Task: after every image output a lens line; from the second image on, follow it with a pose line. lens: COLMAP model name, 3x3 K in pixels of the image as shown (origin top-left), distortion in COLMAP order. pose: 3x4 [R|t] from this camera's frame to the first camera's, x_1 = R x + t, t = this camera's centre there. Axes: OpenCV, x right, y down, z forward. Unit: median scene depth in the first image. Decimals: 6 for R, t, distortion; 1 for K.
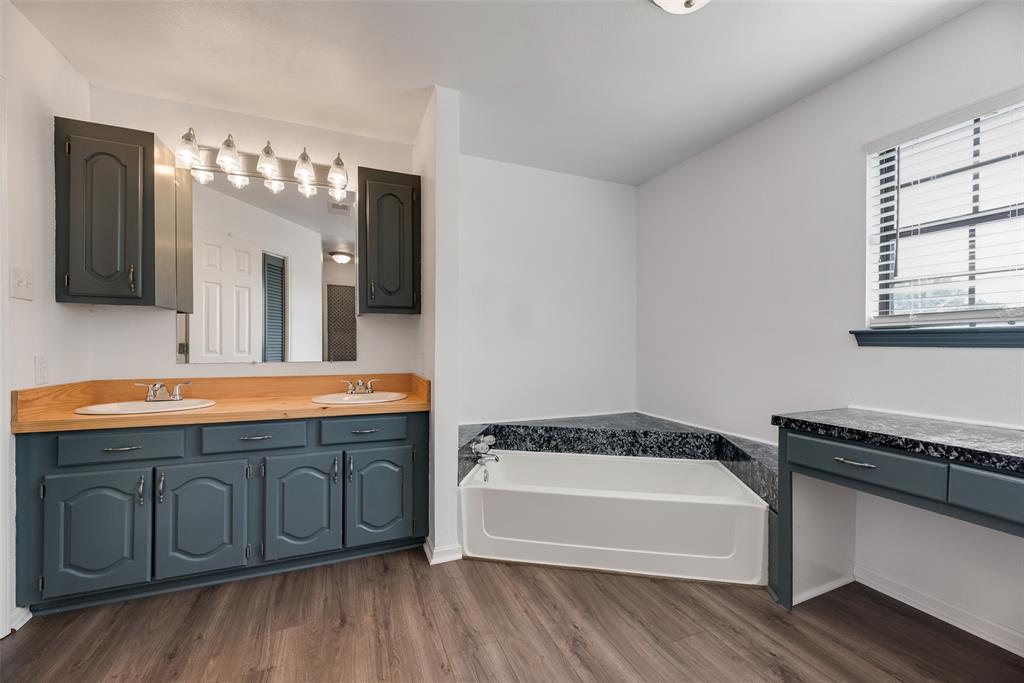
lens RADIAL K [[410.7, 0, 515.3], [0, 410.7, 340.2], [0, 0, 1]] dist [-0.003530, 0.000579]
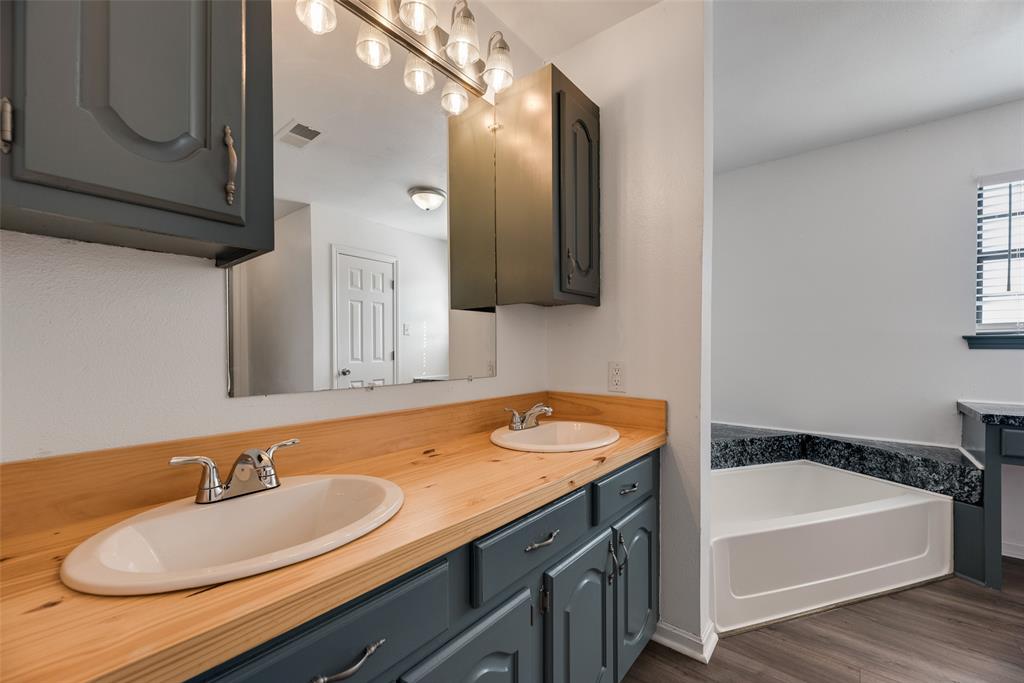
lens RADIAL K [[410.7, 0, 511.8], [0, 410.7, 349.2], [0, 0, 1]] dist [-0.003530, 0.000579]
pose [[0.886777, -0.004520, 0.462174, -0.698622], [0.000598, 0.999963, 0.008632, 0.003310], [-0.462196, -0.007379, 0.886747, 0.455544]]
